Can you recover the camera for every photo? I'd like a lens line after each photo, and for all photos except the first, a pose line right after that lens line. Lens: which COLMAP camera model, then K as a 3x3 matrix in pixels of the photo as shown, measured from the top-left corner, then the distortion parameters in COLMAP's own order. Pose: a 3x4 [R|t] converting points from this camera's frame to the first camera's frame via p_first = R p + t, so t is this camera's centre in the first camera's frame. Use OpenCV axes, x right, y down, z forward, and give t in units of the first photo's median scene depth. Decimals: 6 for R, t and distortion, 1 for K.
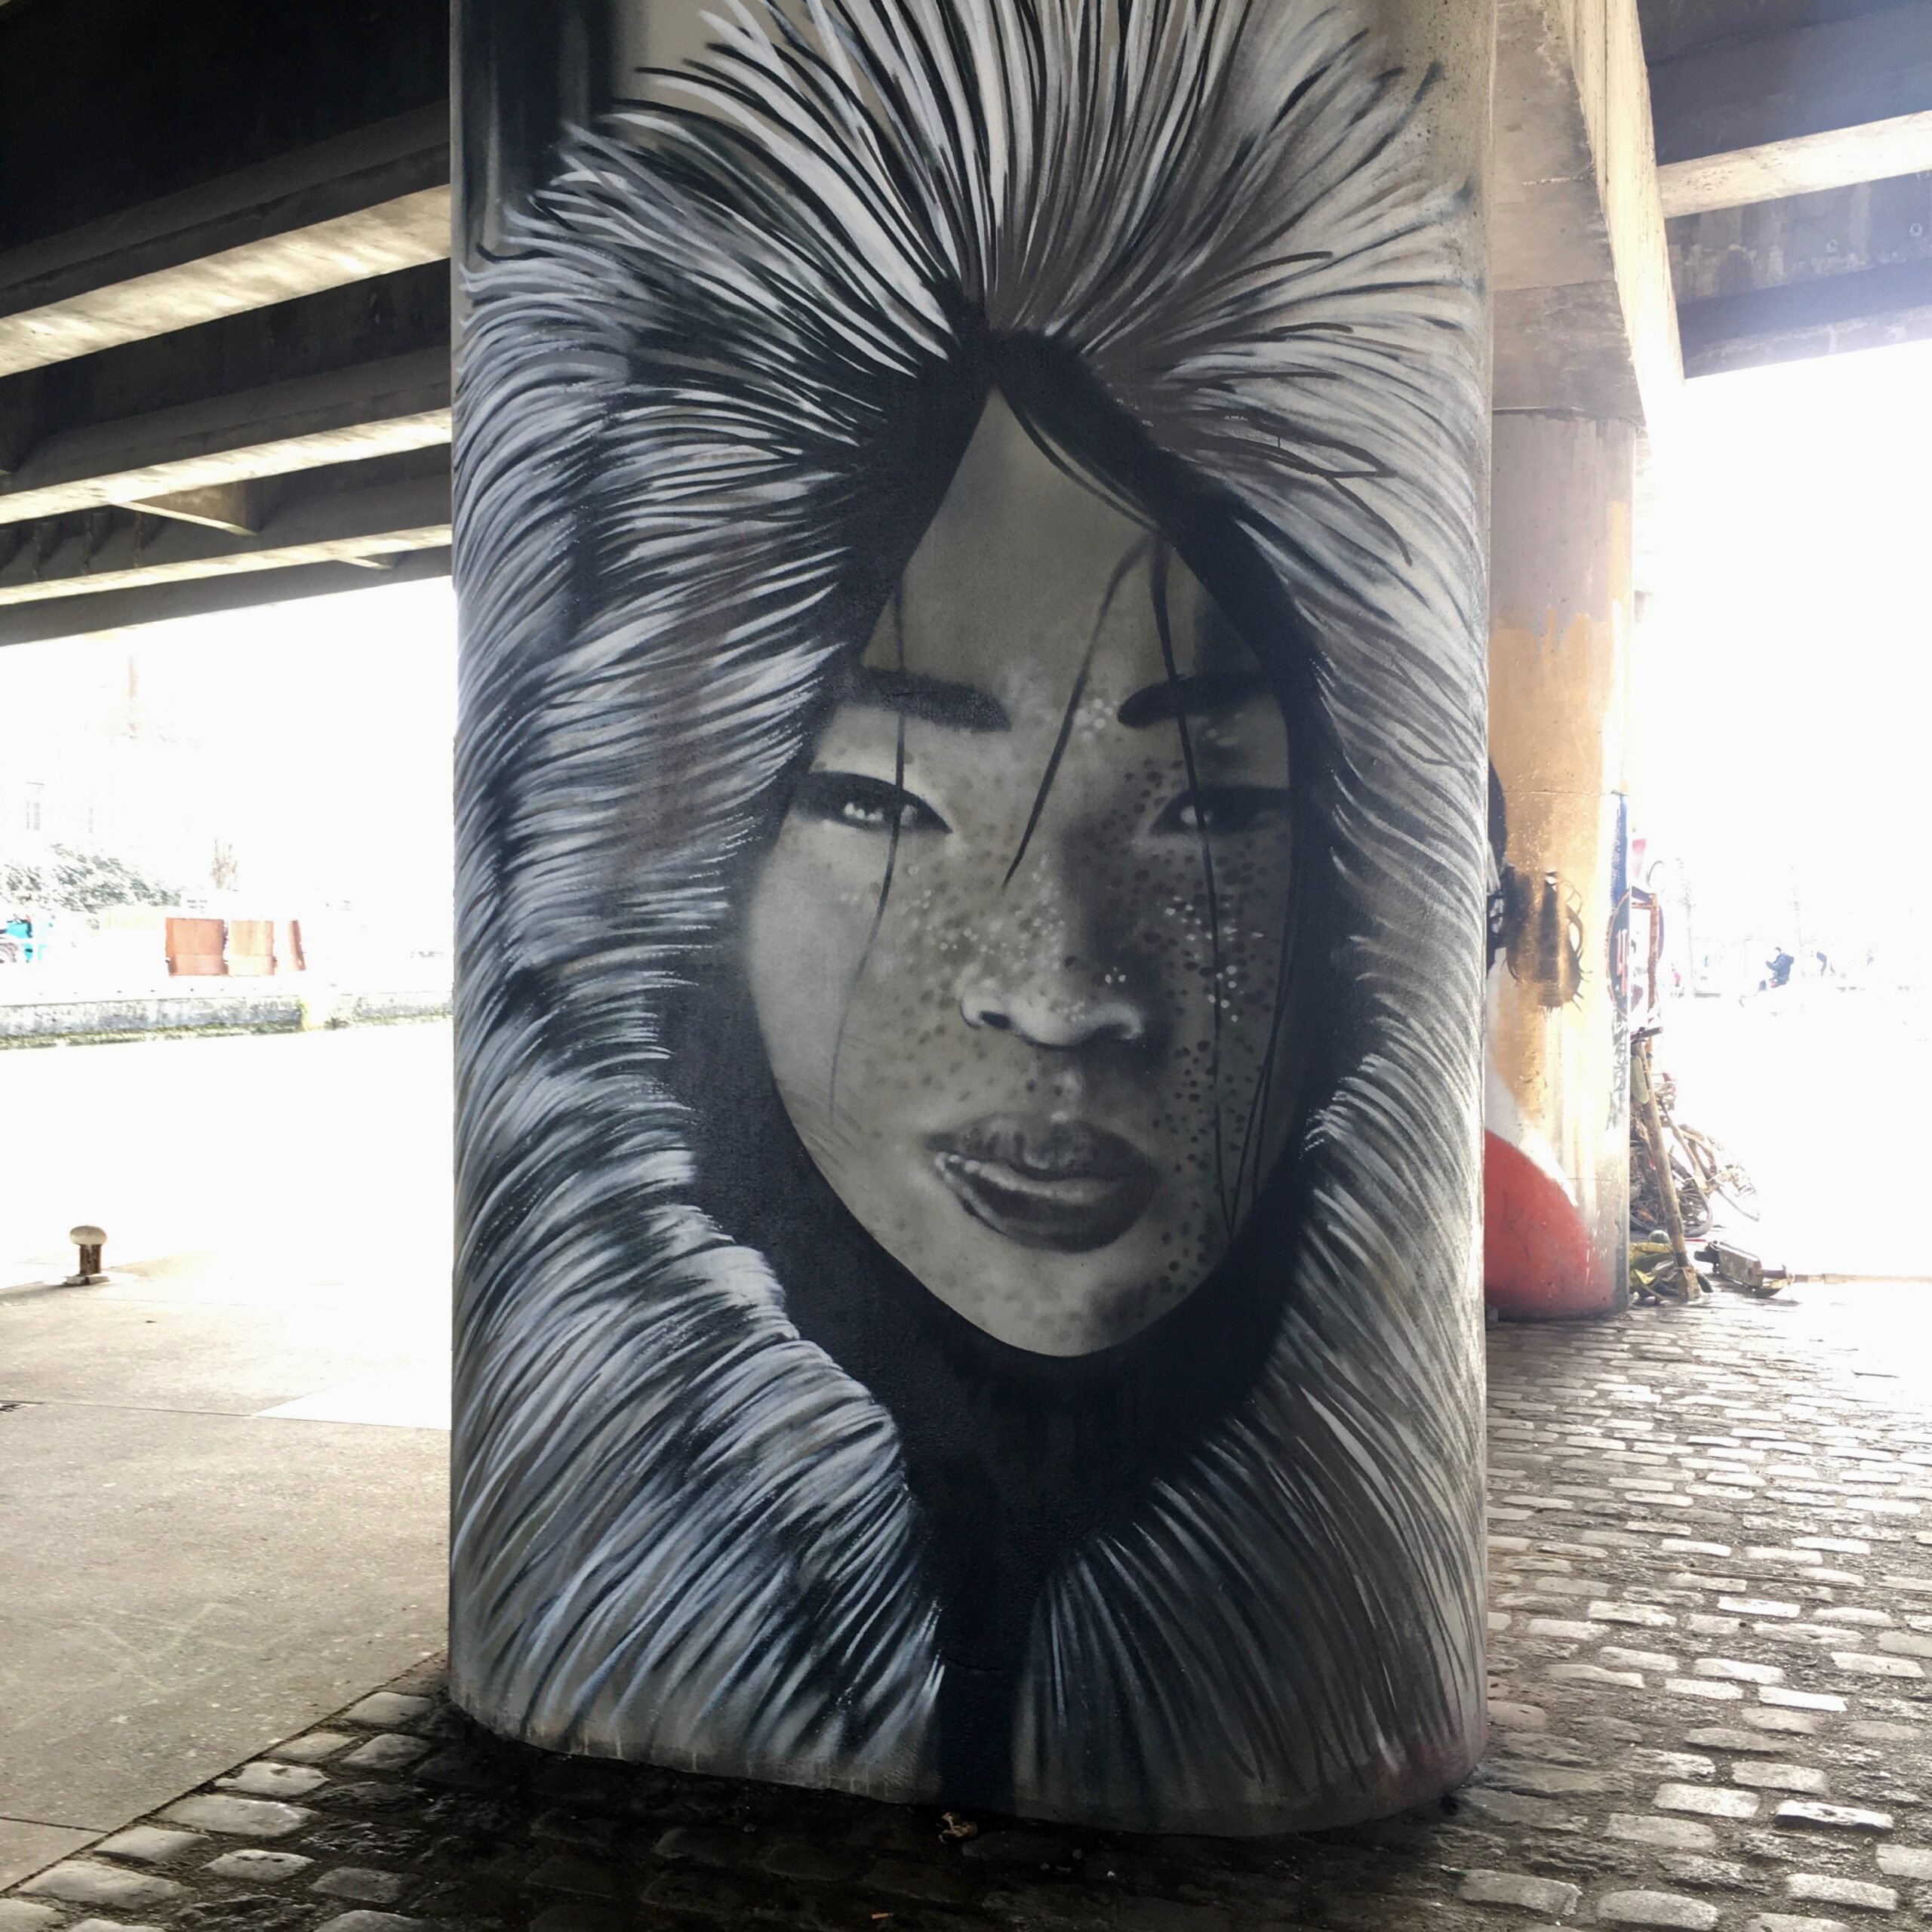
lens RADIAL K [[2225.1, 0, 952.3], [0, 2225.1, 962.5], [0, 0, 1]] dist [0.065519, 0.000000]
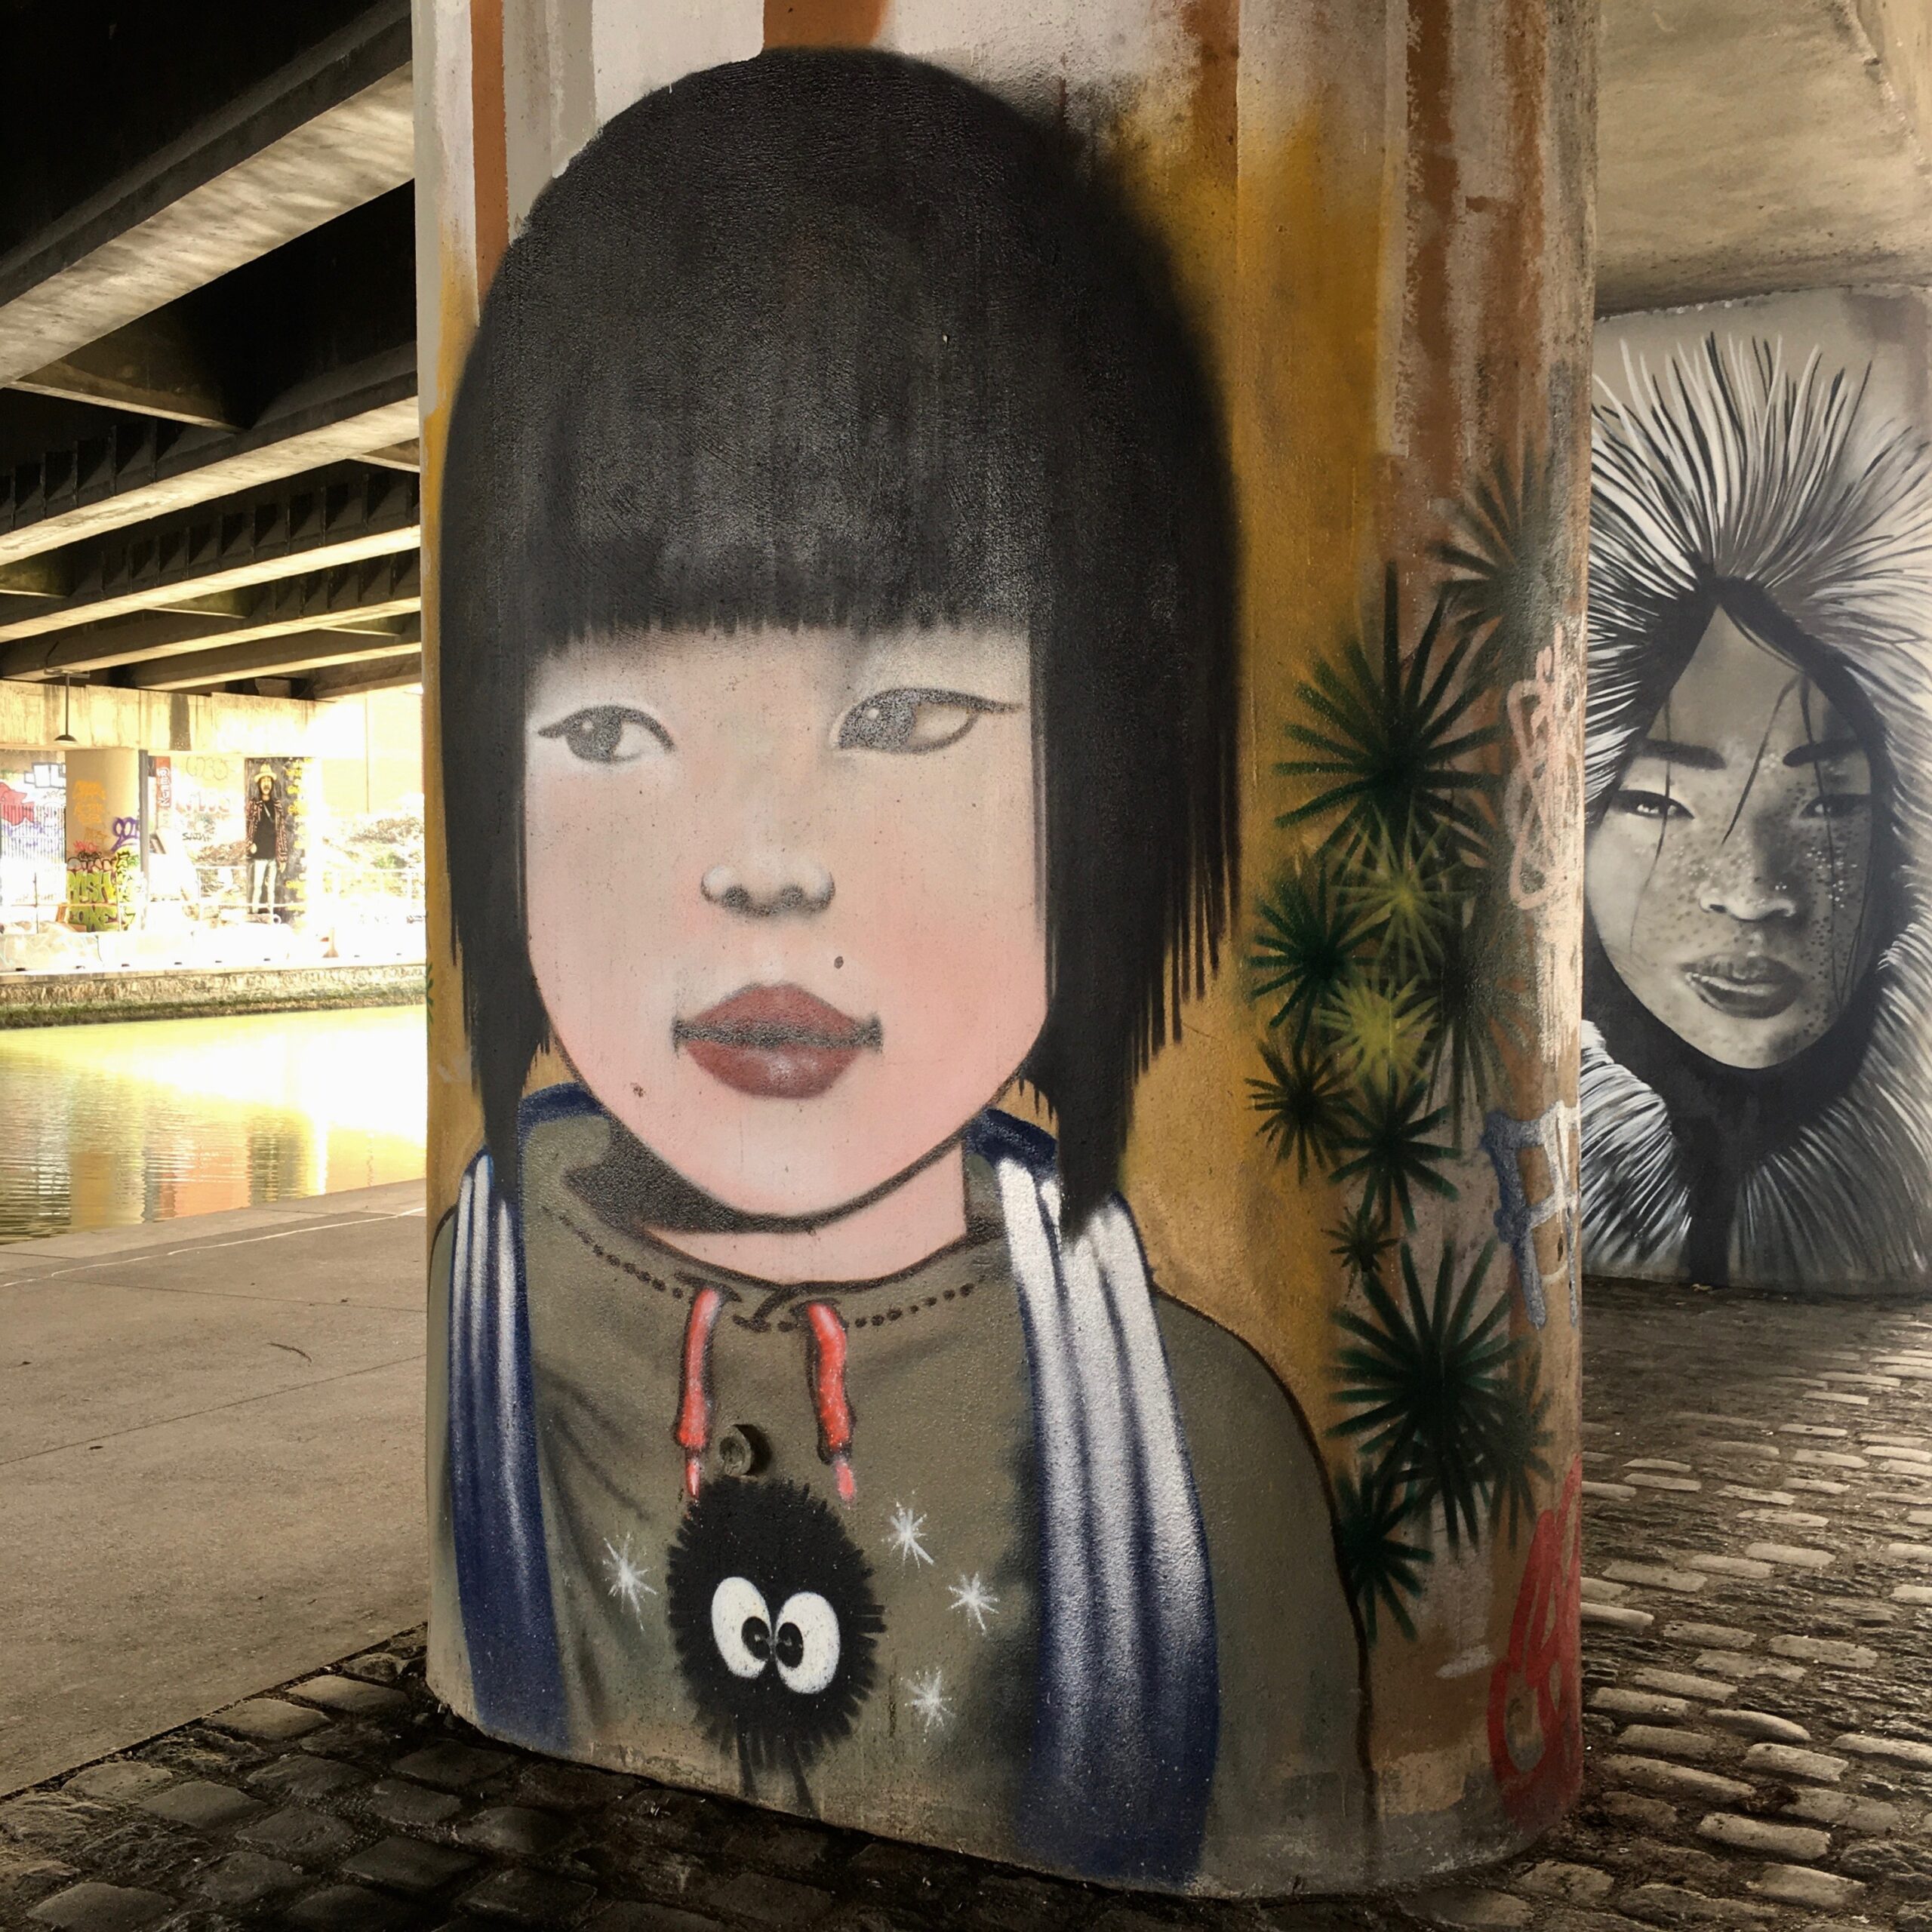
lens RADIAL K [[2225.1, 0, 971.3], [0, 2225.1, 961.8], [0, 0, 1]] dist [0.065519, 0.000000]
pose [[0.985485, -0.002860, -0.169737, -0.314235], [0.005579, 0.999864, 0.015540, 0.039660], [0.169669, -0.016262, 0.985367, -1.189295]]
